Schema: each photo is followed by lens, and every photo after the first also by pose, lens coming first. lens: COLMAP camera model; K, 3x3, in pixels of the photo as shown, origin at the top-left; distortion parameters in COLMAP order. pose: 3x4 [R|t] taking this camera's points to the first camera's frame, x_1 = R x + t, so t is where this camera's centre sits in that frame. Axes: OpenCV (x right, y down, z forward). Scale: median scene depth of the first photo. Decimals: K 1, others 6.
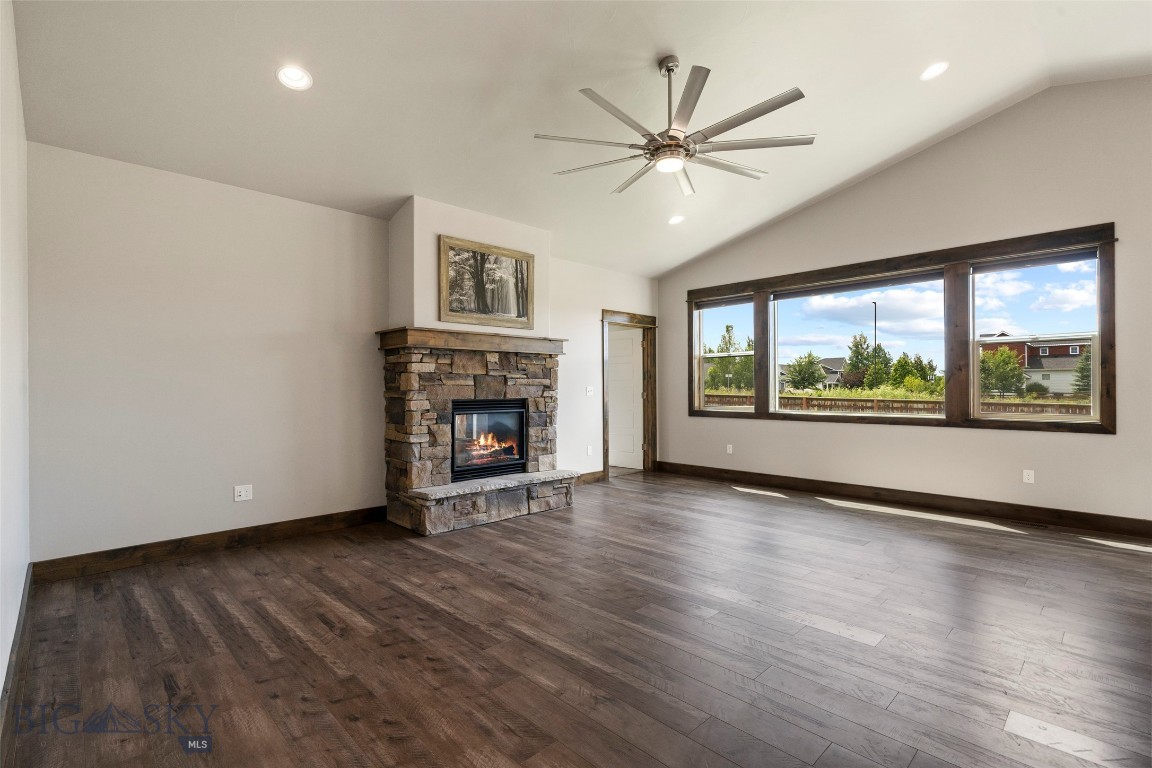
lens RADIAL K [[533.1, 0, 570.3], [0, 533.1, 386.2], [0, 0, 1]] dist [0.000236, -0.000405]
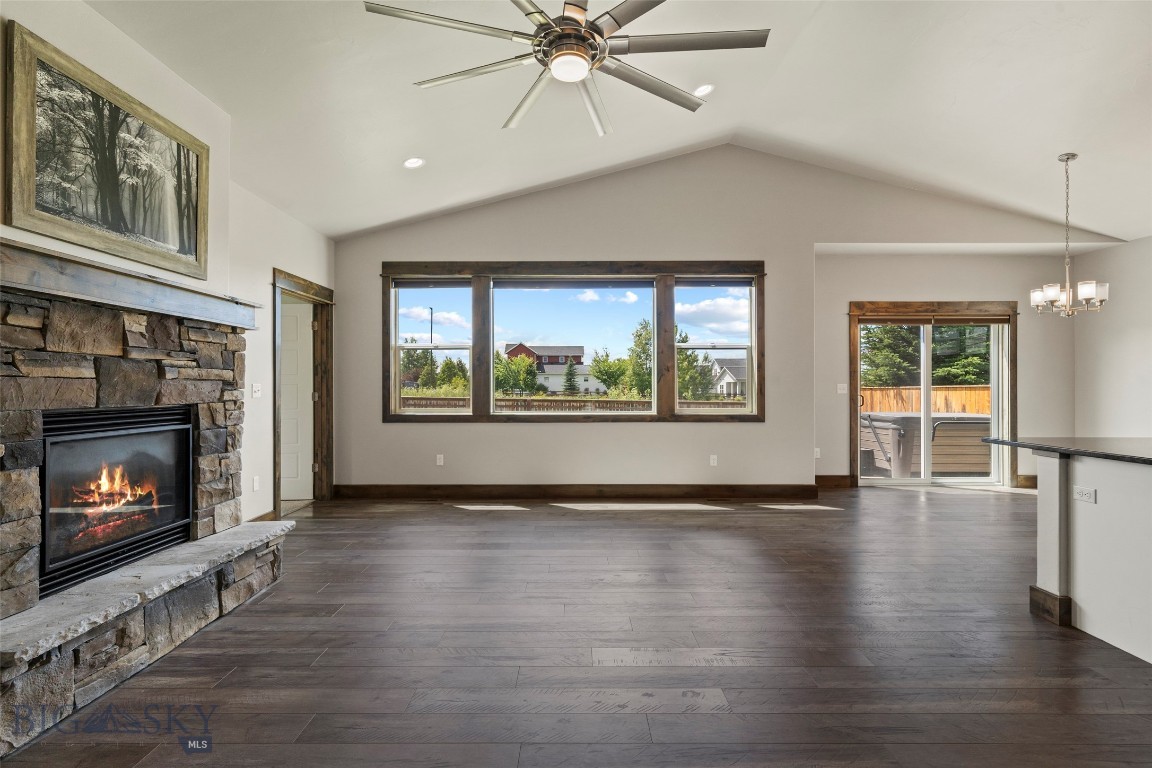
lens RADIAL K [[542.1, 0, 576.3], [0, 542.1, 383.8], [0, 0, 1]] dist [-0.000109, -0.000197]
pose [[0.689863, 0.006372, 0.723912, -0.225576], [-0.004344, 0.999980, -0.004663, 0.003123], [-0.723927, 0.000072, 0.689877, 0.351004]]
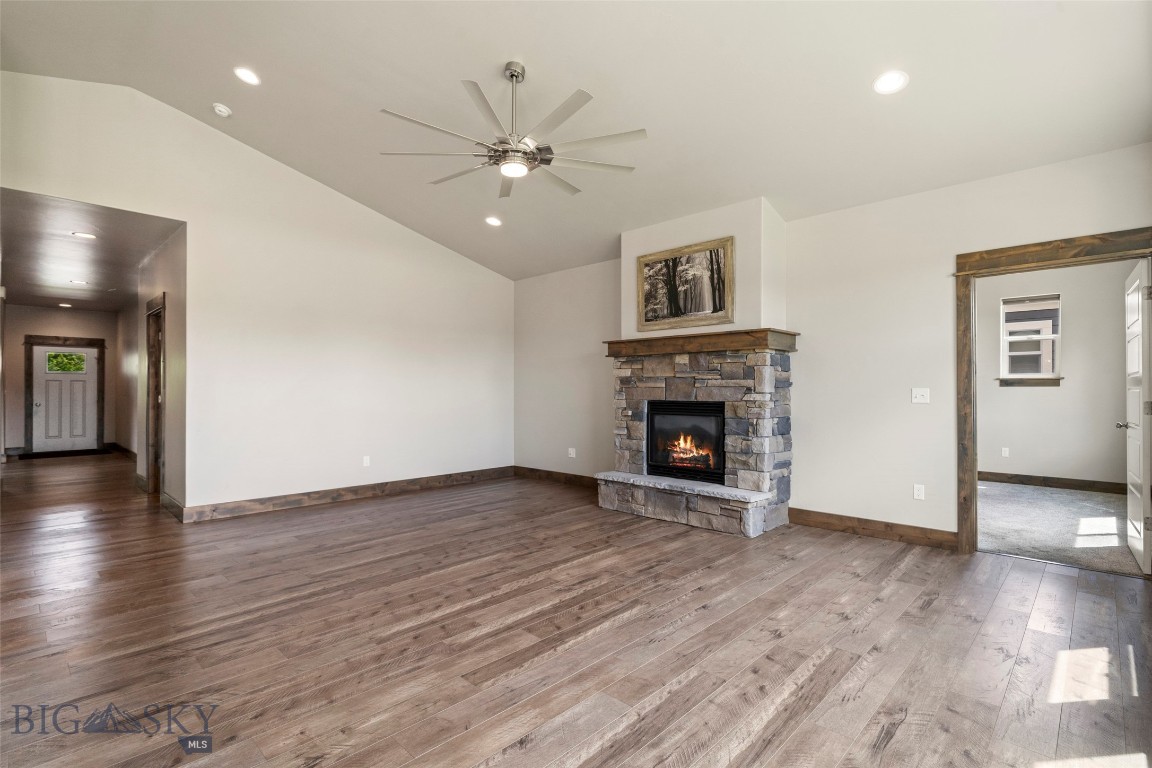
lens RADIAL K [[544.8, 0, 573.0], [0, 544.8, 388.4], [0, 0, 1]] dist [0.000923, -0.000044]
pose [[0.034387, 0.000793, -0.999408, 0.857590], [0.001542, 0.999998, 0.000846, -0.000735], [0.999407, -0.001570, 0.034385, 0.754807]]
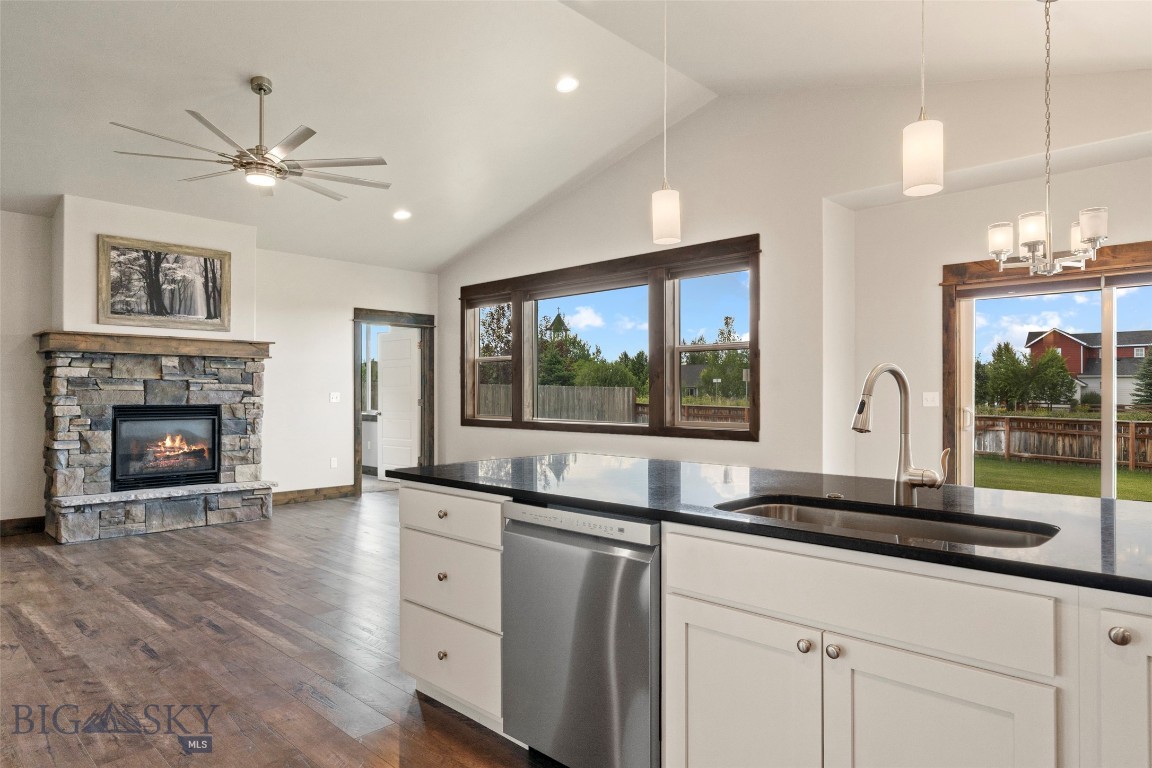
lens RADIAL K [[689.3, 0, 572.5], [0, 689.3, 391.0], [0, 0, 1]] dist [0.000795, 0.000793]
pose [[0.999303, 0.005468, 0.036933, 0.523539], [-0.005351, 0.999980, -0.003264, -0.000845], [-0.036950, 0.003065, 0.999312, -0.256136]]
